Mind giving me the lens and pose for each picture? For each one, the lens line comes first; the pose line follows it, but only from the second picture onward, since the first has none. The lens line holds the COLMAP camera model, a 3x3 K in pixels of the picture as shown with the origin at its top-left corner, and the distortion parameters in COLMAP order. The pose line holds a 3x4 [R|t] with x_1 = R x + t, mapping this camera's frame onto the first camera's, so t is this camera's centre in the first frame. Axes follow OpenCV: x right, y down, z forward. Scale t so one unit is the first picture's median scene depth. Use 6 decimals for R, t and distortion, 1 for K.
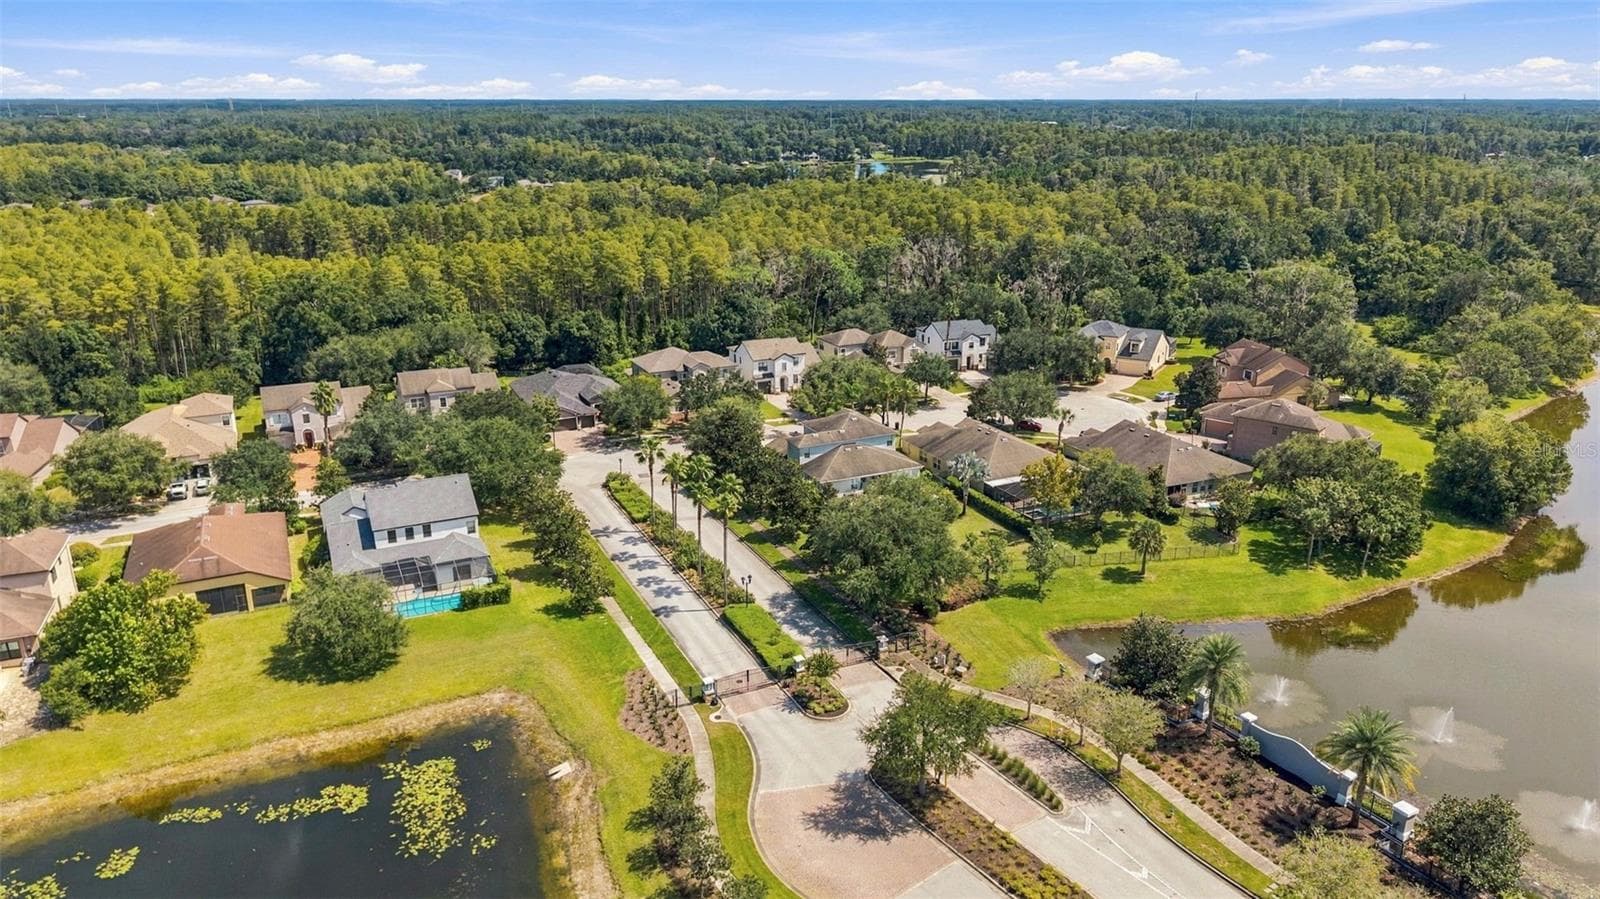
lens RADIAL K [[1044.0, 0, 800.0], [0, 1044.0, 449.5], [0, 0, 1]] dist [0.080405, -0.083240]
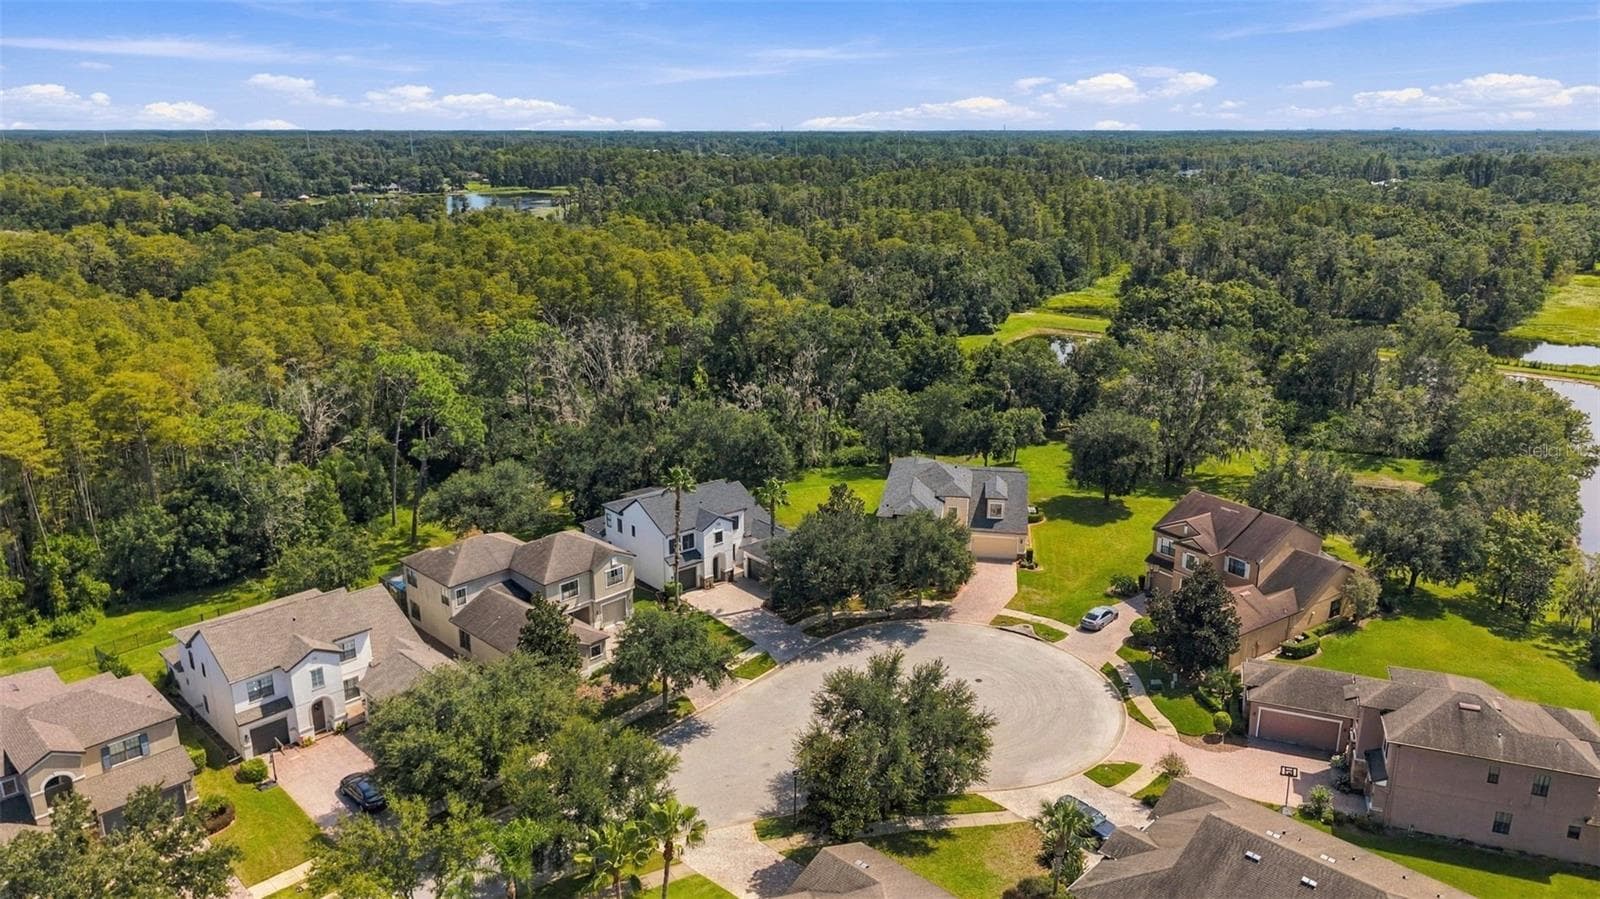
lens RADIAL K [[1044.0, 0, 800.0], [0, 1044.0, 449.5], [0, 0, 1]] dist [0.080405, -0.083240]
pose [[0.933794, -0.107182, 0.341381, 0.018773], [0.116132, 0.993217, -0.005824, -0.089904], [-0.338441, 0.045084, 0.939907, 0.328082]]
